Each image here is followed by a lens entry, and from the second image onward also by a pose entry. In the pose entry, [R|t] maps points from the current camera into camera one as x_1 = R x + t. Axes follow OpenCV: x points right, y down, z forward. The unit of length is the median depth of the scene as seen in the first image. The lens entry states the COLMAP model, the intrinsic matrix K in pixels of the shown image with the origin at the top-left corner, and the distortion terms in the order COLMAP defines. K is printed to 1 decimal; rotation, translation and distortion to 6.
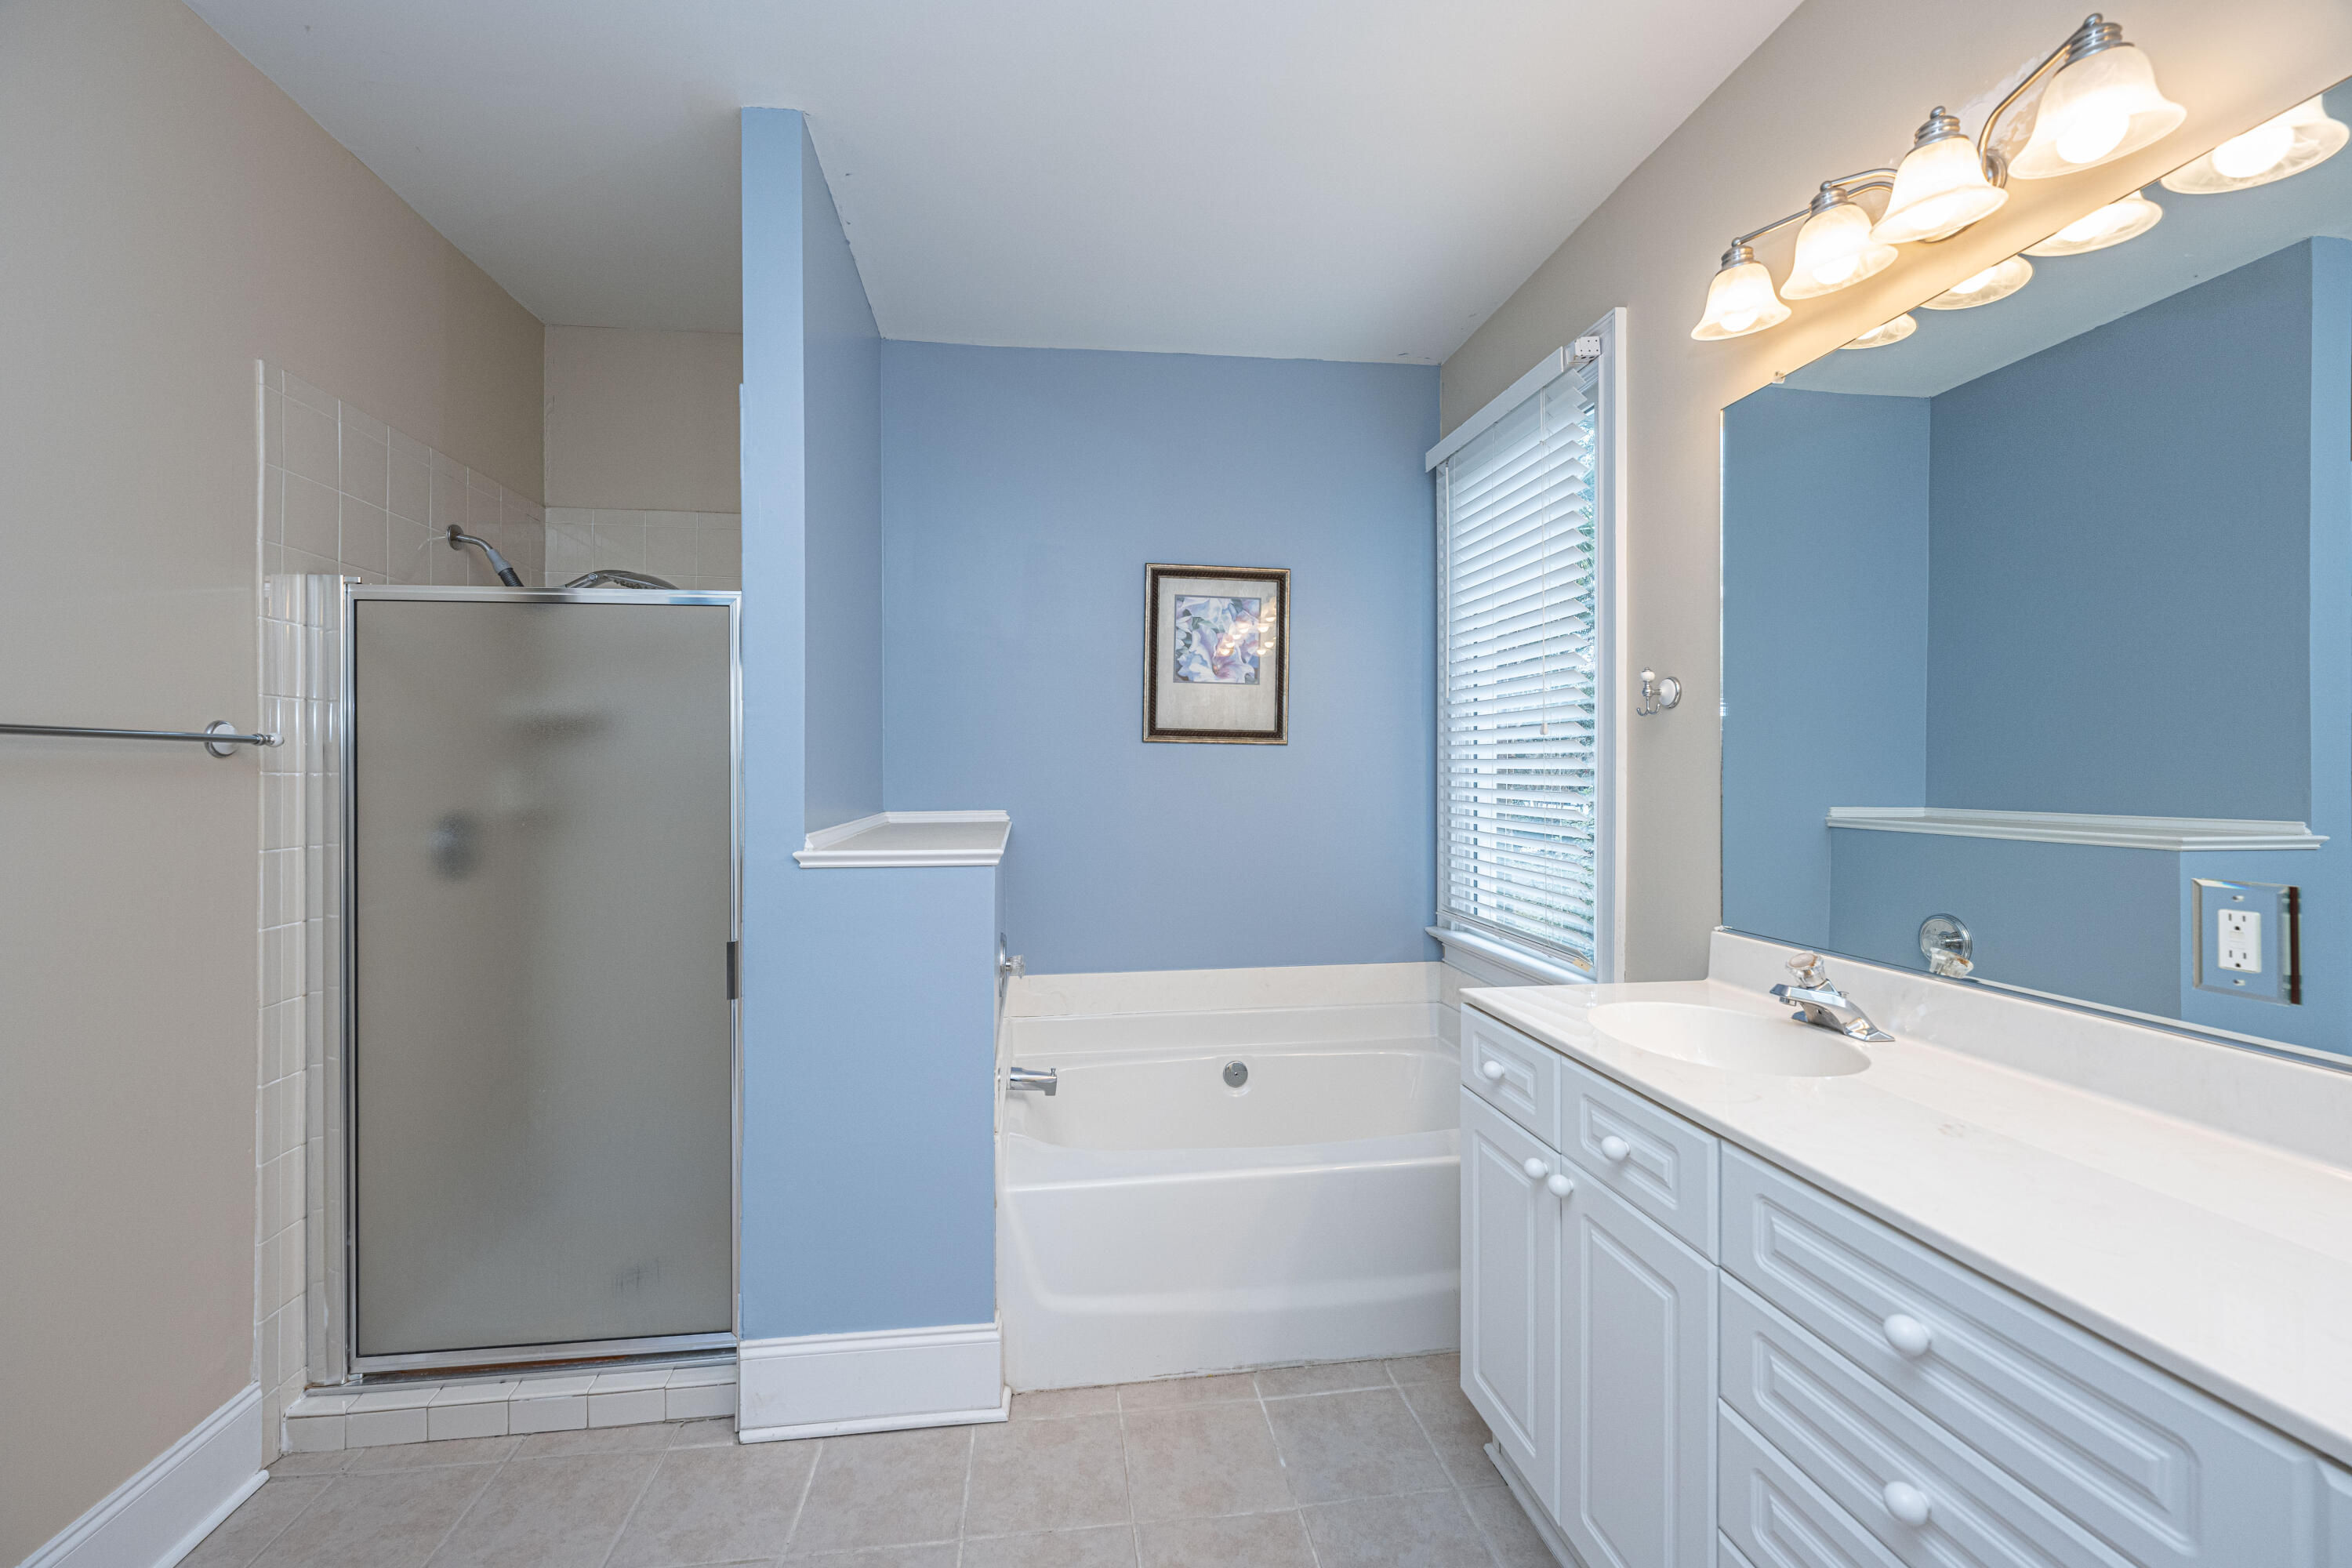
lens RADIAL K [[968.0, 0, 1169.4], [0, 968.0, 773.7], [0, 0, 1]] dist [-0.000599, -0.000004]
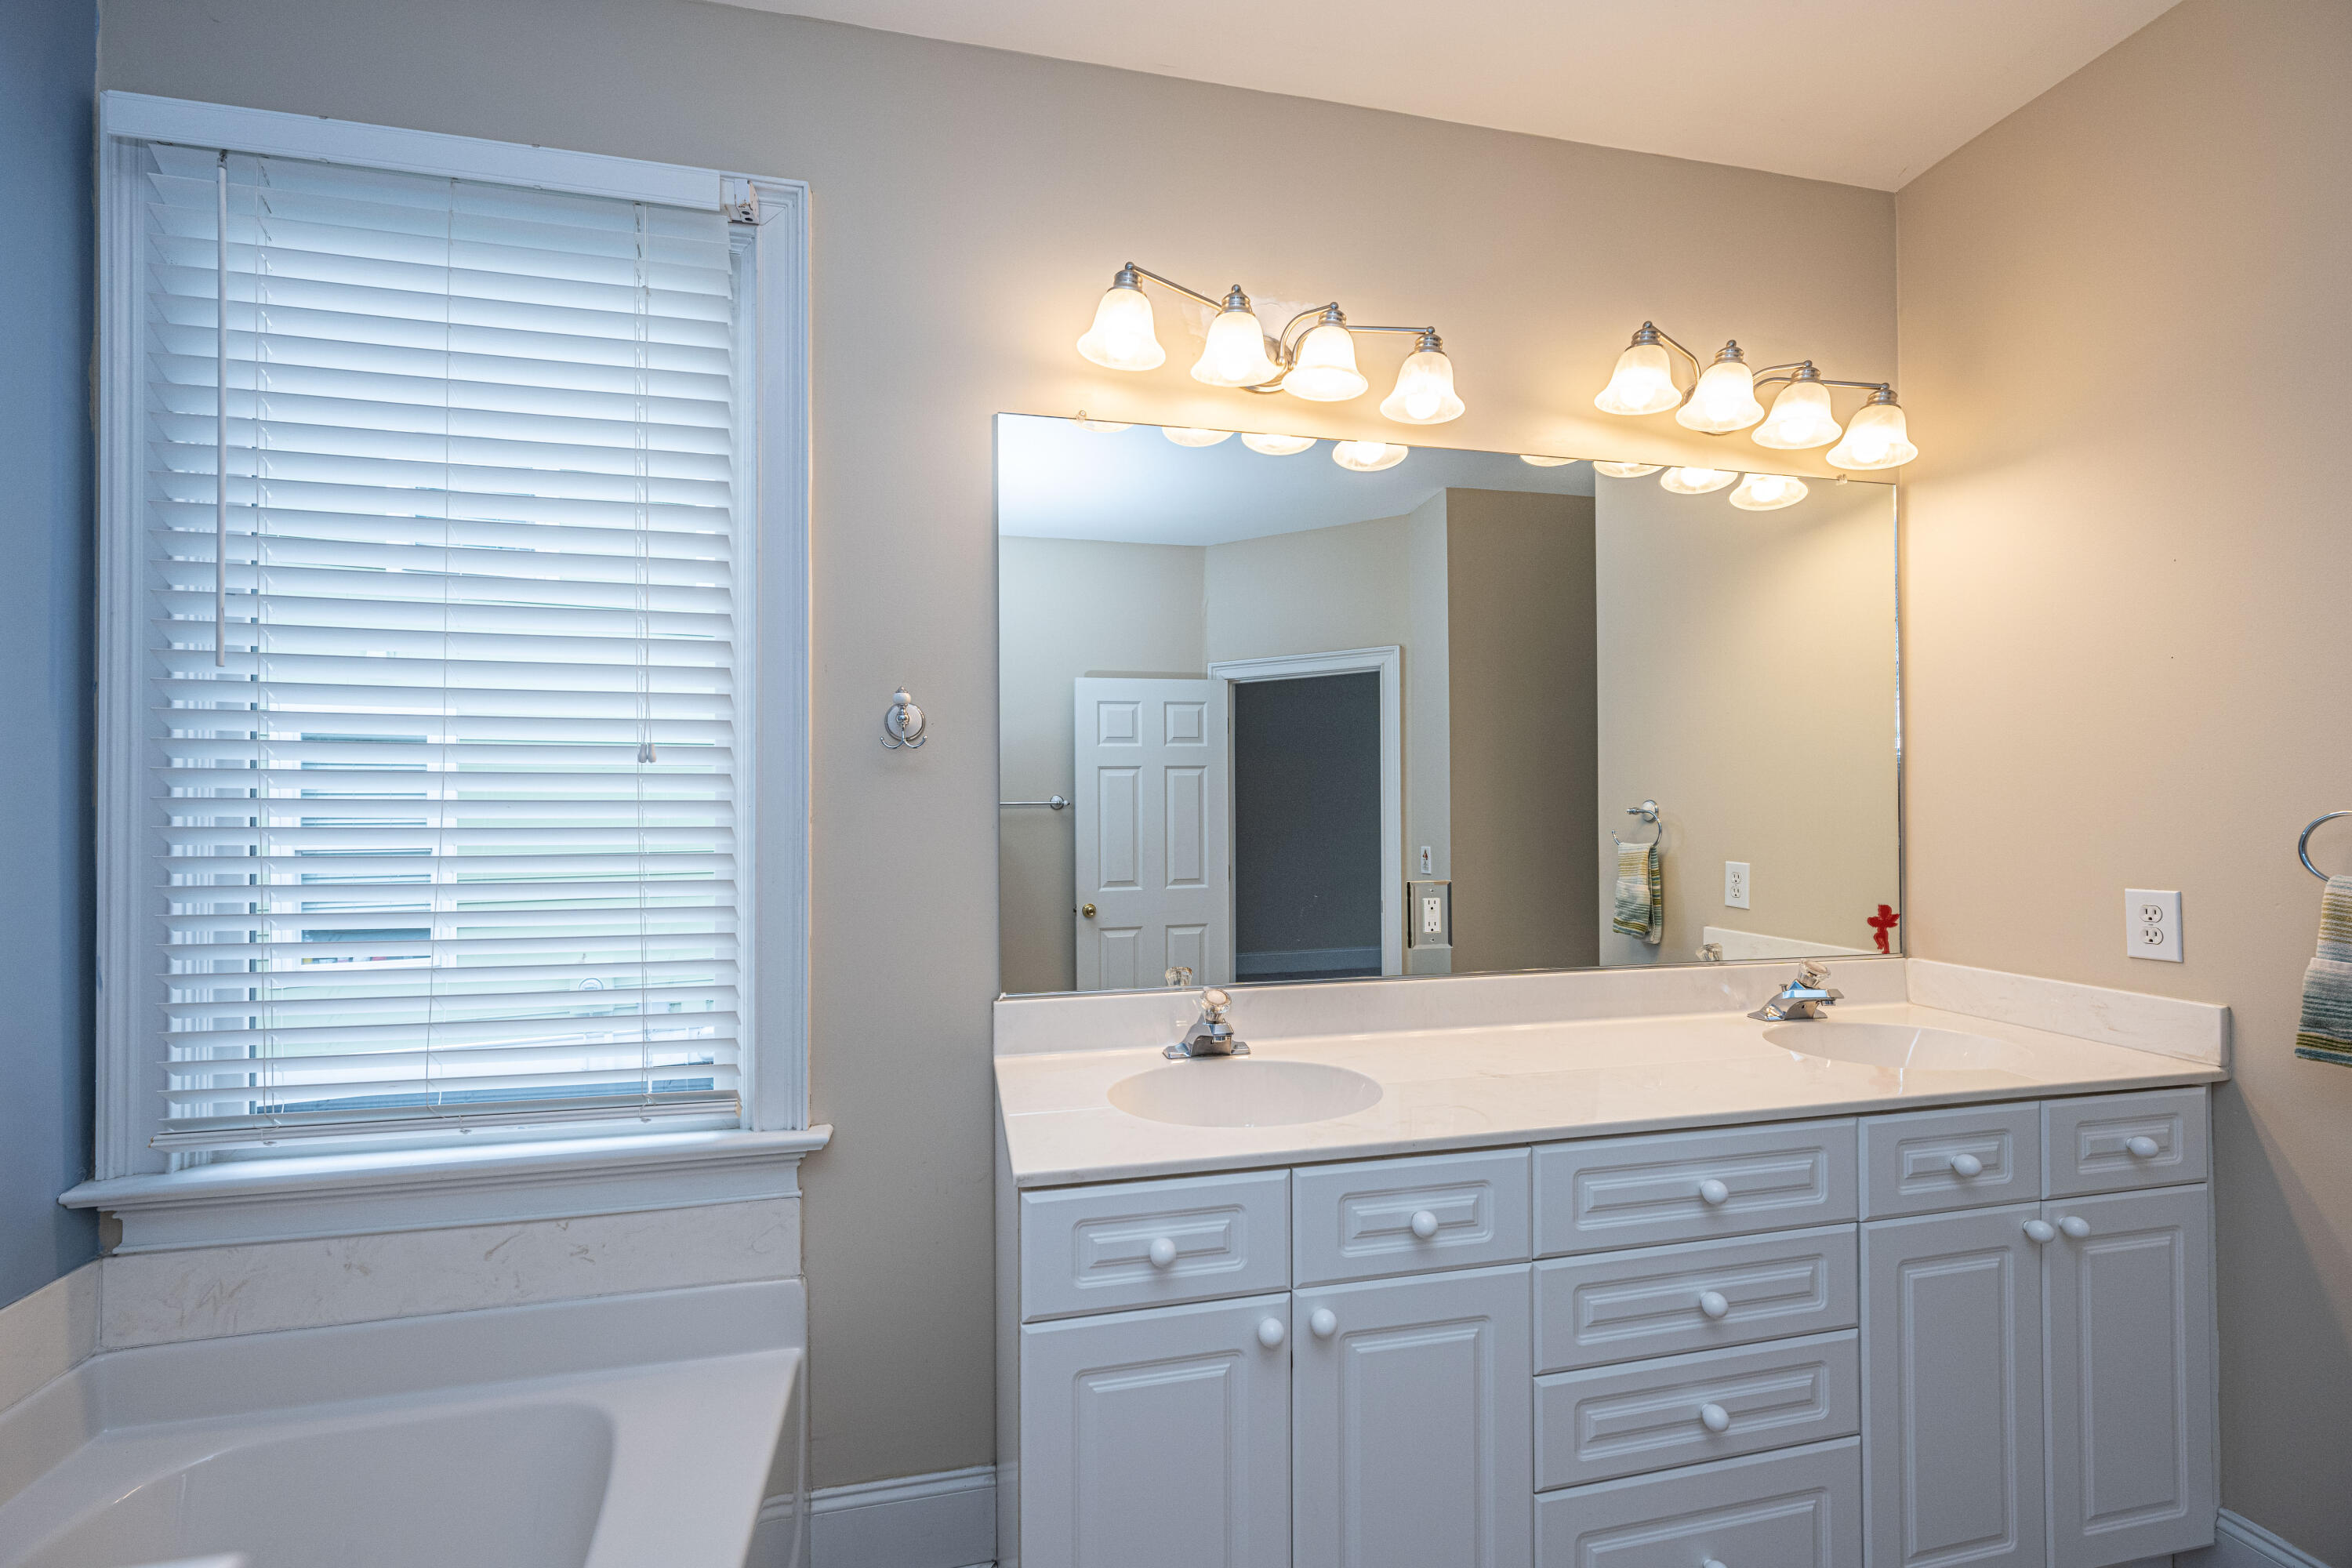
lens RADIAL K [[968.0, 0, 1169.4], [0, 968.0, 773.7], [0, 0, 1]] dist [-0.000599, -0.000004]
pose [[-0.089975, 0.036090, 0.995290, -0.300578], [0.000984, 0.999346, -0.036148, -0.008683], [-0.995944, -0.002273, -0.089952, 0.861329]]
